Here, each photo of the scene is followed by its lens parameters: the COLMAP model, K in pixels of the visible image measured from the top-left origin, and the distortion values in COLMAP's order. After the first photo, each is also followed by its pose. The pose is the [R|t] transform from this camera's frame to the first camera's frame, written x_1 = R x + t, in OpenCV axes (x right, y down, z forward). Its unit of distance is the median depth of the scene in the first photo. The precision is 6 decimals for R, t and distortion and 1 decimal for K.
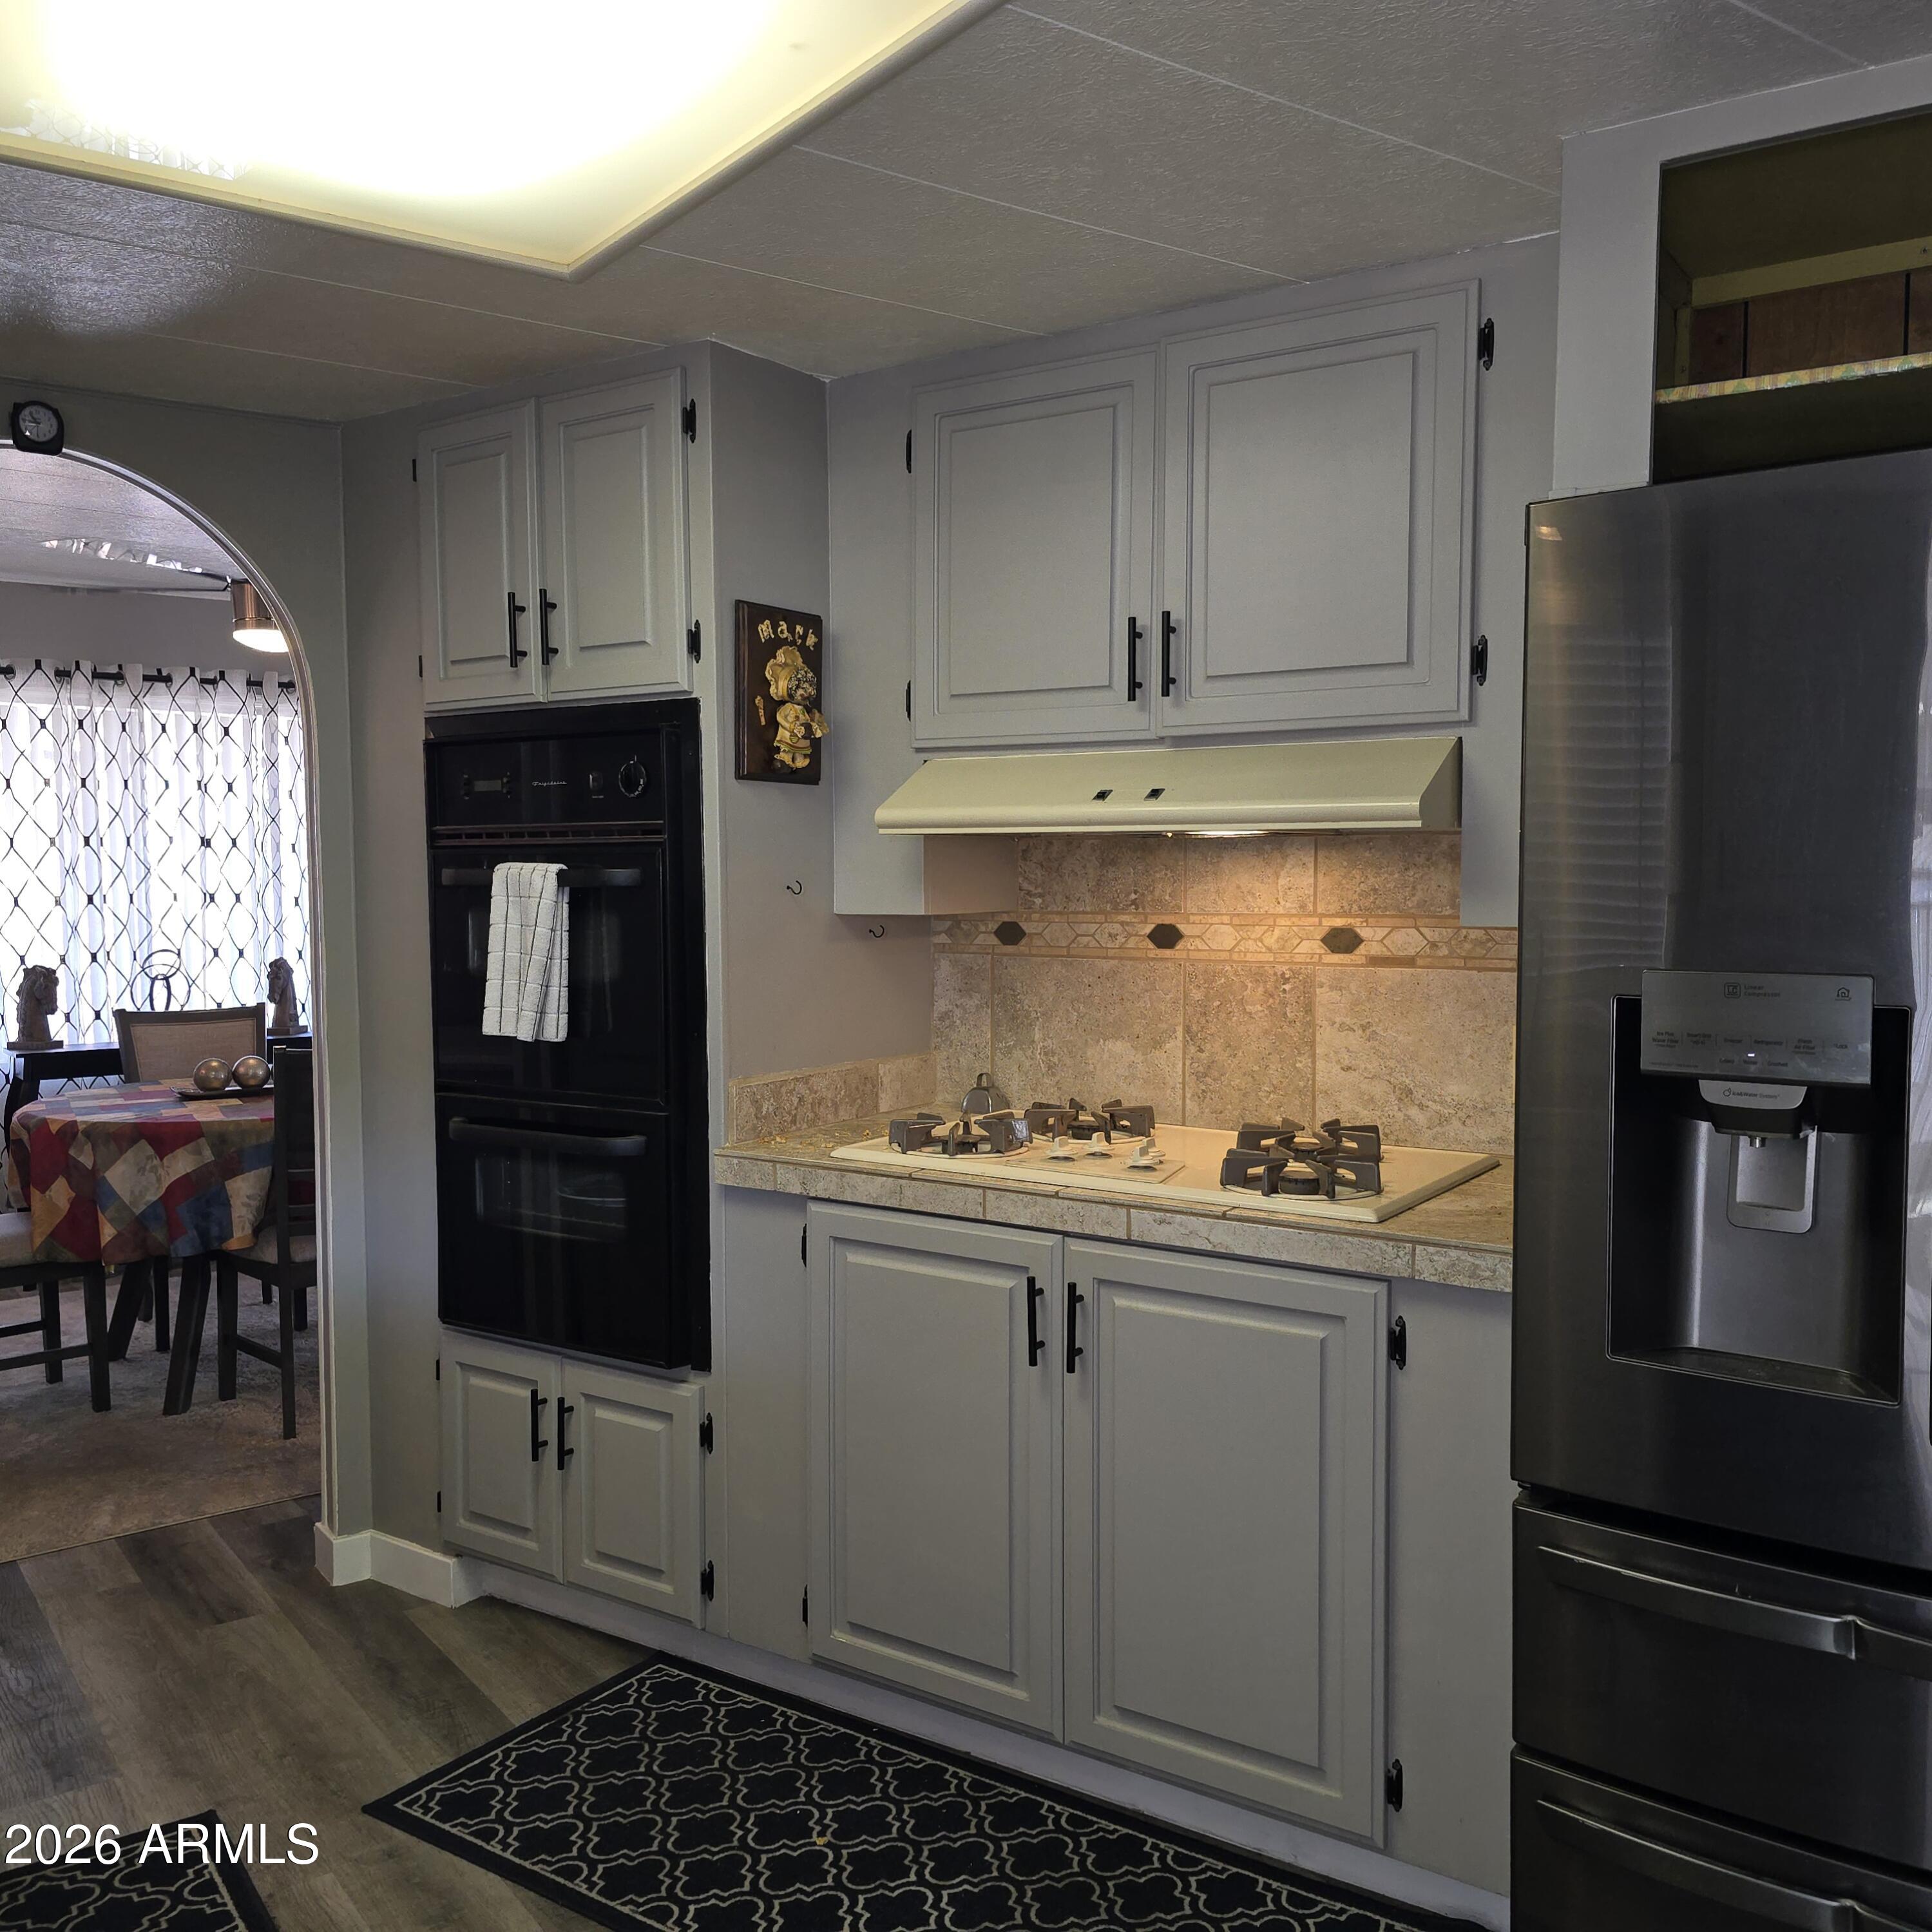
lens RADIAL K [[1724.7, 0, 948.7], [0, 1724.7, 970.7], [0, 0, 1]] dist [0.081690, -0.094631]
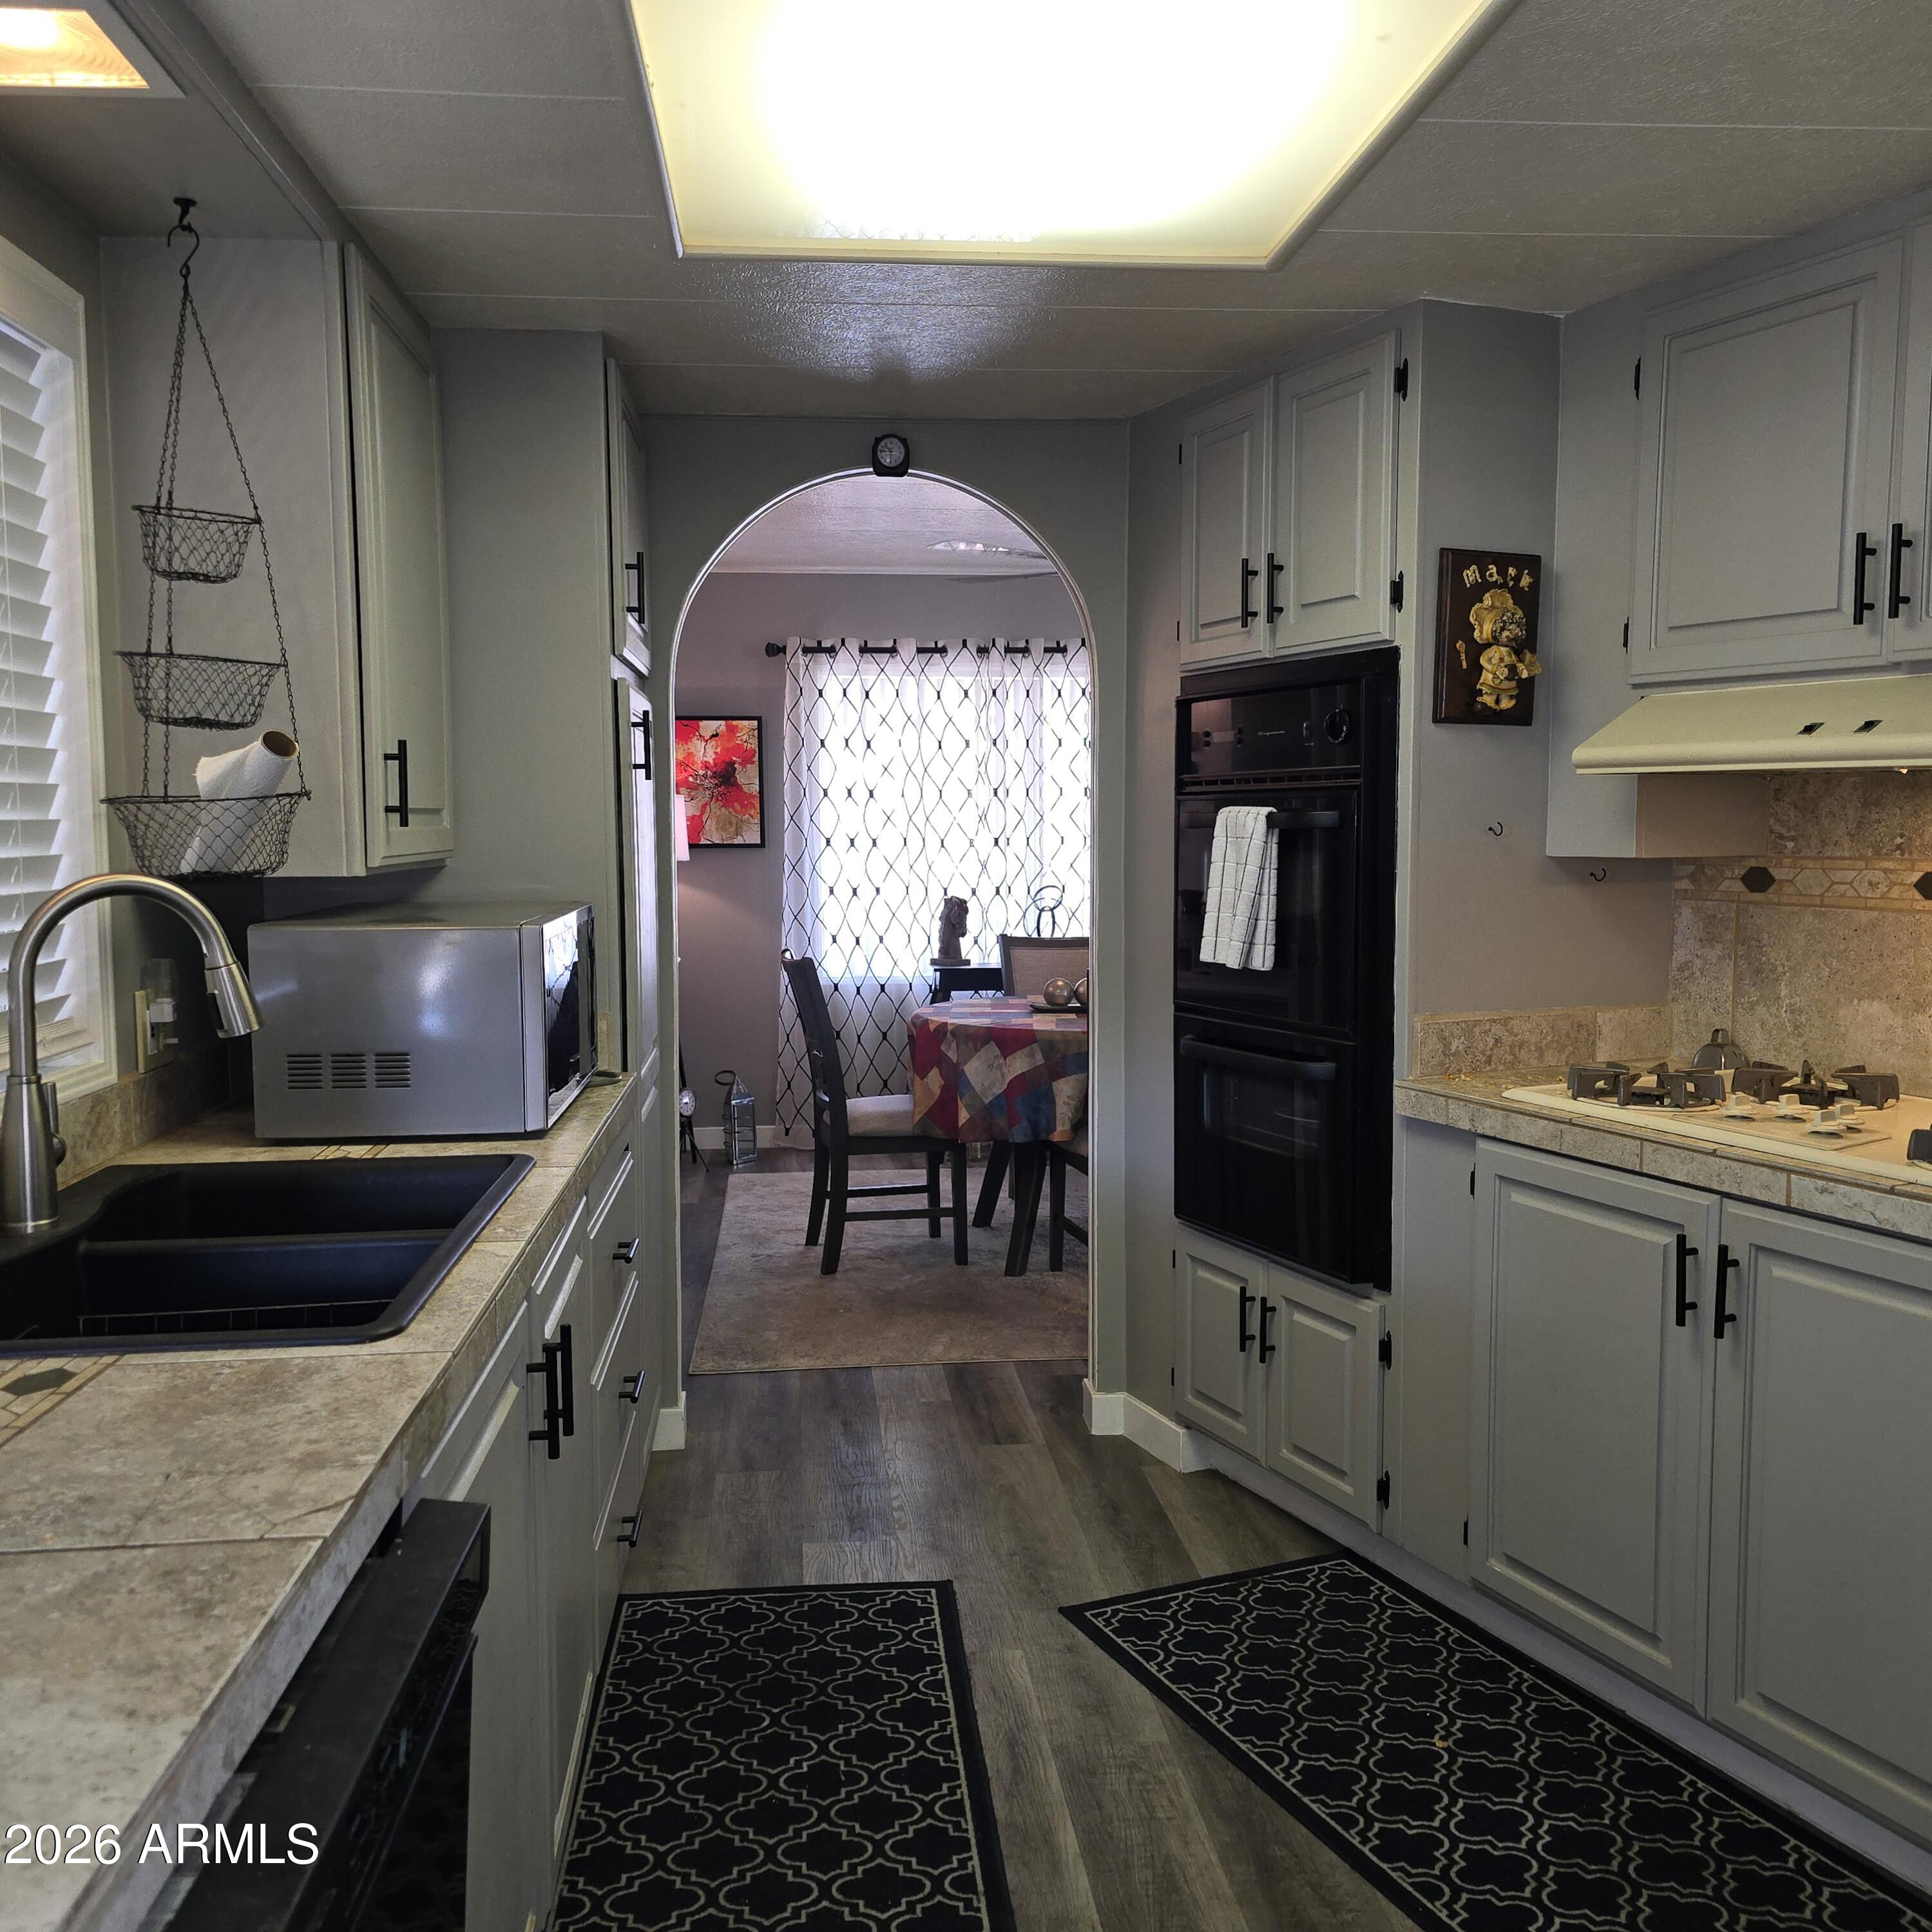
lens RADIAL K [[1724.7, 0, 936.0], [0, 1724.7, 951.1], [0, 0, 1]] dist [0.081690, -0.094631]
pose [[0.855839, 0.042016, -0.515532, 0.161342], [-0.032683, 0.999096, 0.027169, 0.006101], [0.516208, -0.006403, 0.856439, -0.038880]]
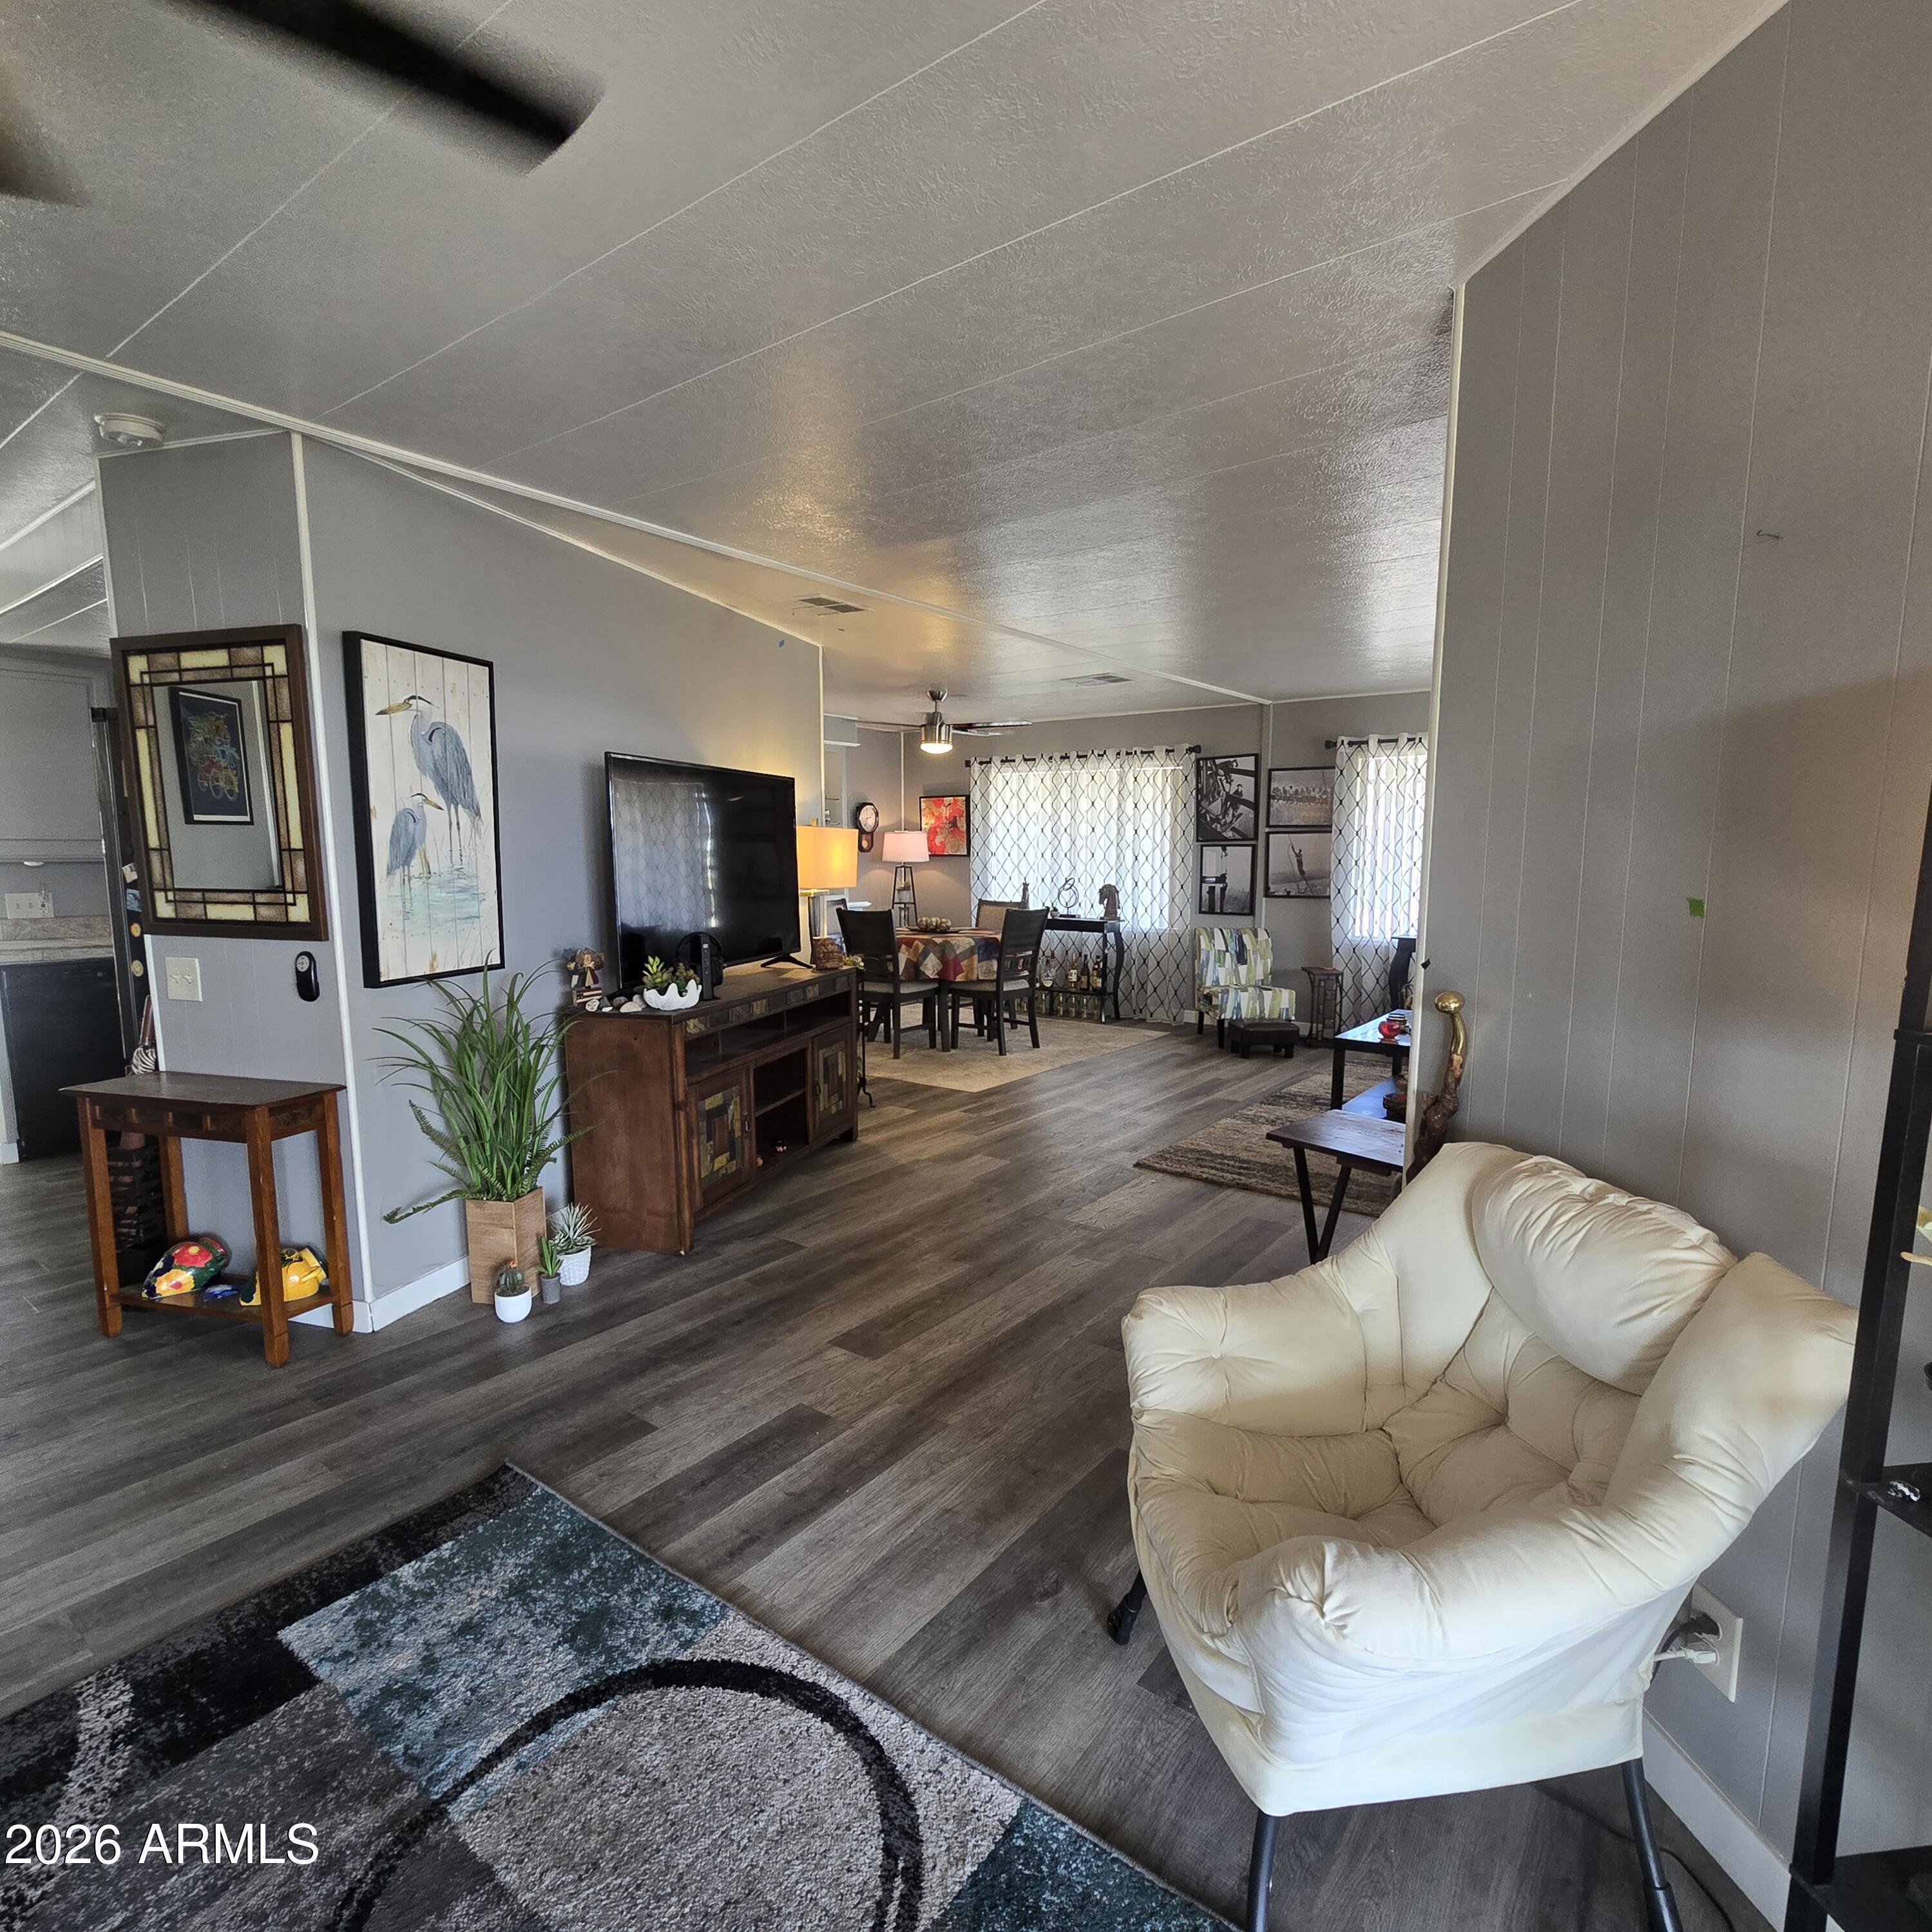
lens RADIAL K [[1058.8, 0, 974.3], [0, 1058.8, 997.3], [0, 0, 1]] dist [-0.001058, -0.001681]
pose [[0.302605, 0.140643, -0.942682, 1.799740], [-0.061653, 0.989870, 0.127892, -0.057332], [0.951120, 0.019418, 0.308210, 0.995087]]
